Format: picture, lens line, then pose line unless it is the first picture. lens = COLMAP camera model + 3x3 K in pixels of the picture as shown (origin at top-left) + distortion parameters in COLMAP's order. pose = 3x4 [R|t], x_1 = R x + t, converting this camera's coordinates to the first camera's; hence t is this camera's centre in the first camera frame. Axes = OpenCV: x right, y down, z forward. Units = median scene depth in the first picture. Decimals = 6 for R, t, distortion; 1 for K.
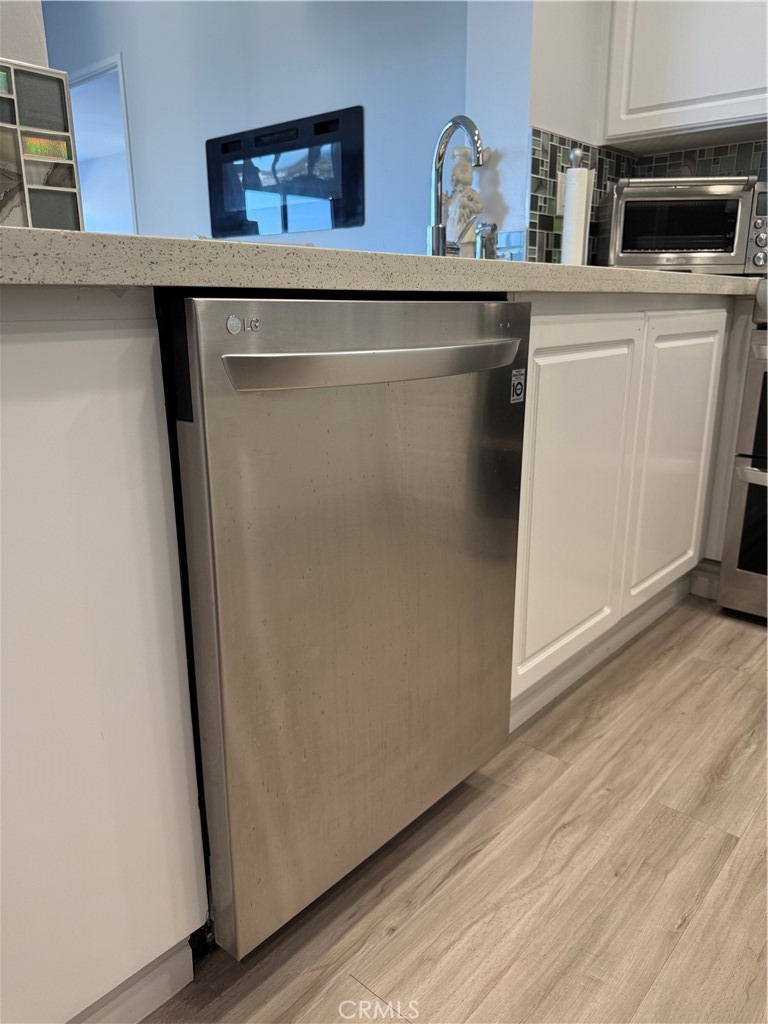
lens RADIAL K [[748.7, 0, 395.8], [0, 748.7, 509.7], [0, 0, 1]] dist [0.009181, -0.004631]
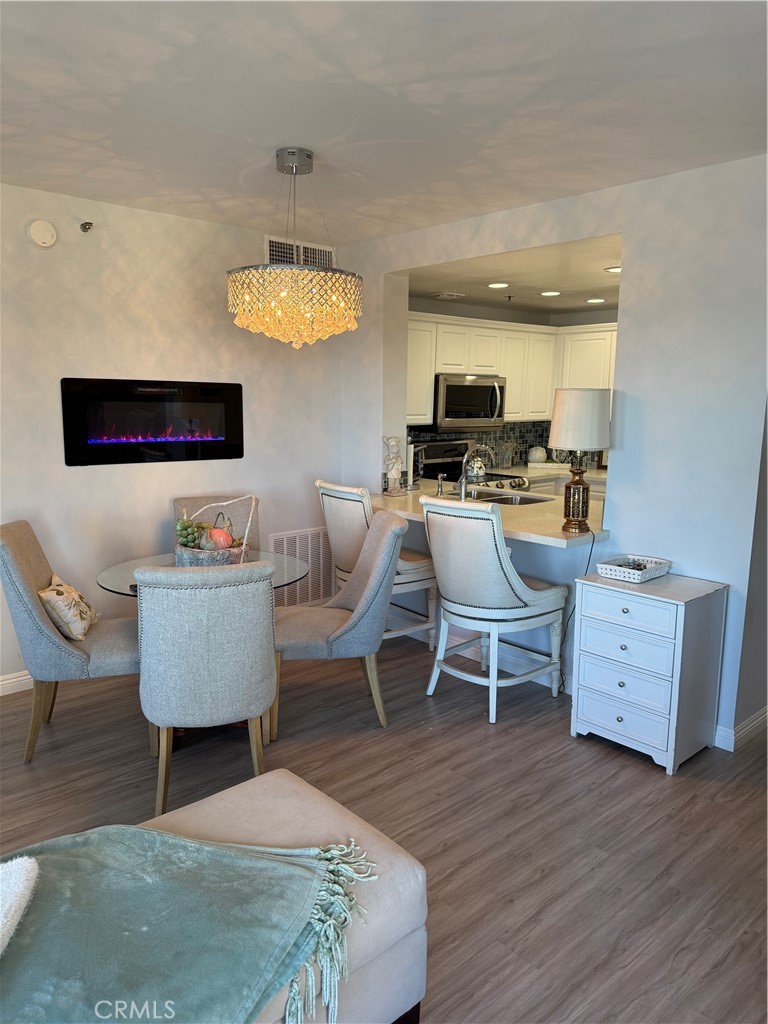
lens RADIAL K [[716.4, 0, 382.2], [0, 716.4, 516.1], [0, 0, 1]] dist [0.127712, -0.232746]
pose [[0.124963, -0.160324, 0.979122, -2.764612], [0.263365, 0.956815, 0.123059, -0.719253], [-0.956568, 0.242488, 0.161790, 1.020781]]
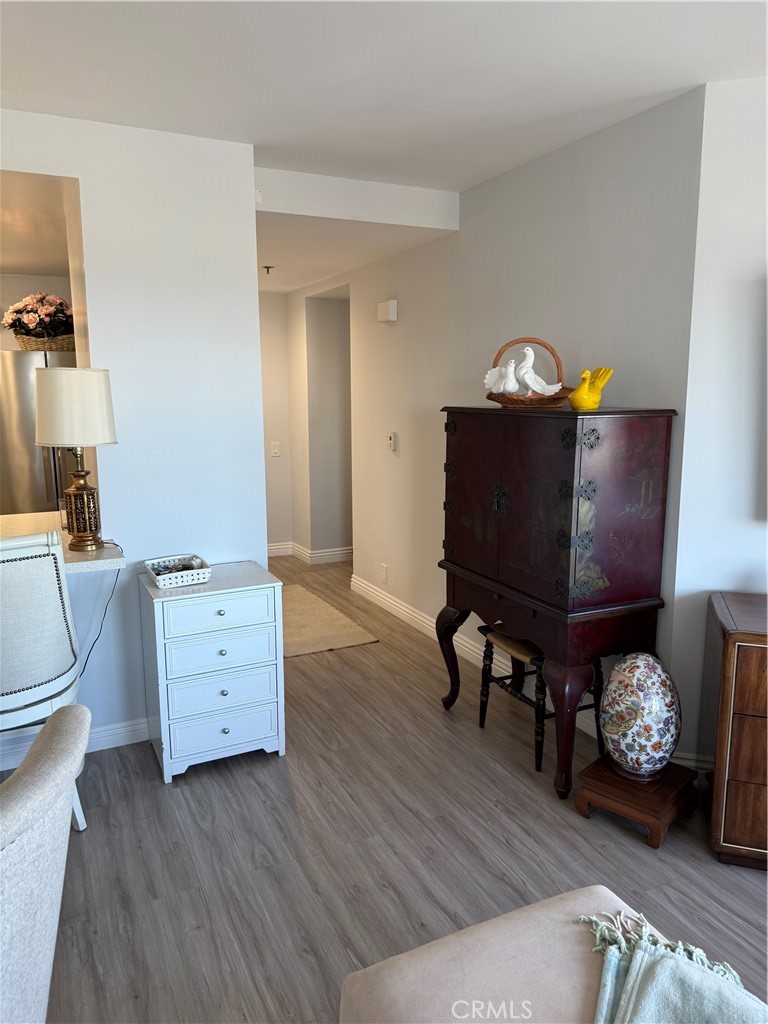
lens RADIAL K [[726.6, 0, 380.7], [0, 726.6, 516.4], [0, 0, 1]] dist [0.020577, -0.038587]
pose [[-0.917925, -0.061793, 0.391913, -1.889918], [0.115811, 0.903048, 0.413632, -0.962085], [-0.379476, 0.425071, -0.821774, 1.955042]]
